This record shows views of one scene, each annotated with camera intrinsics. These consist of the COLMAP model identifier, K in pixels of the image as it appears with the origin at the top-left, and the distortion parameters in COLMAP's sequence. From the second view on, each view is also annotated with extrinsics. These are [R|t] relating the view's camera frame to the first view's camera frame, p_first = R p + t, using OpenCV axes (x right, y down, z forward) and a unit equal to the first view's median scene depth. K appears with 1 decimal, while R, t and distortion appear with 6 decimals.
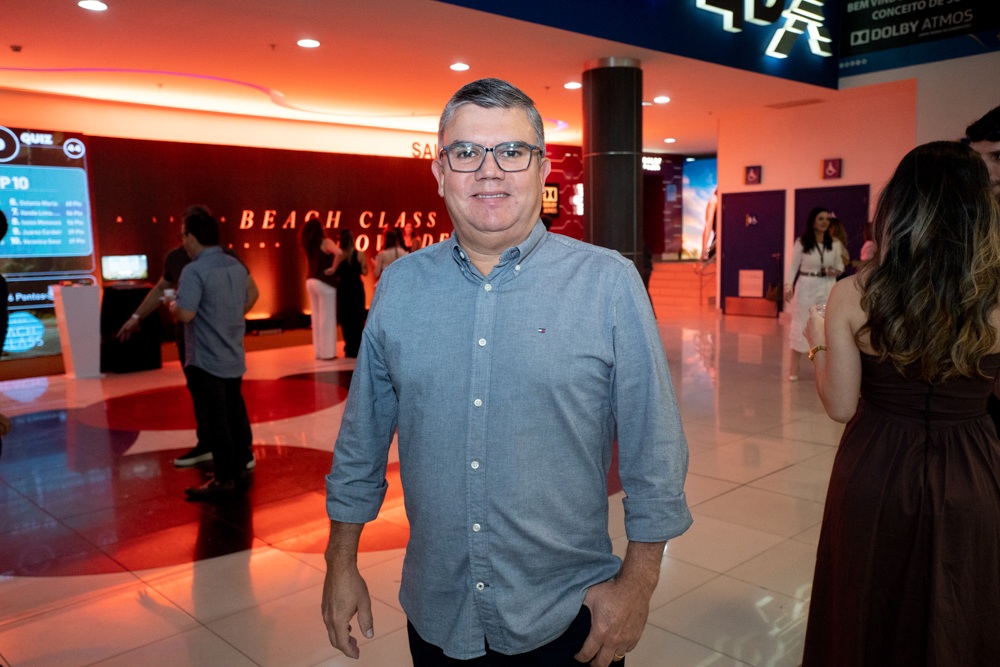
lens RADIAL K [[831.9, 0, 497.2], [0, 831.9, 337.3], [0, 0, 1]] dist [0.021230, 0.046777]
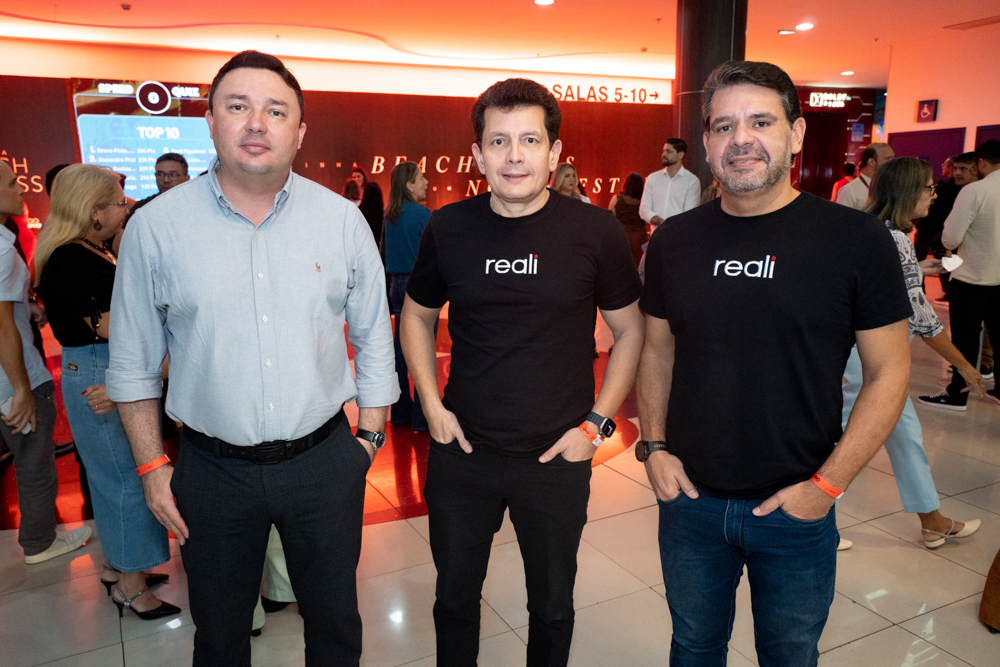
lens RADIAL K [[786.4, 0, 497.4], [0, 786.4, 342.2], [0, 0, 1]] dist [0.009249, 0.042472]
pose [[0.962059, 0.060138, -0.266132, 0.120200], [-0.036985, 0.995148, 0.091176, -0.015537], [0.270324, -0.077873, 0.959615, 0.076366]]
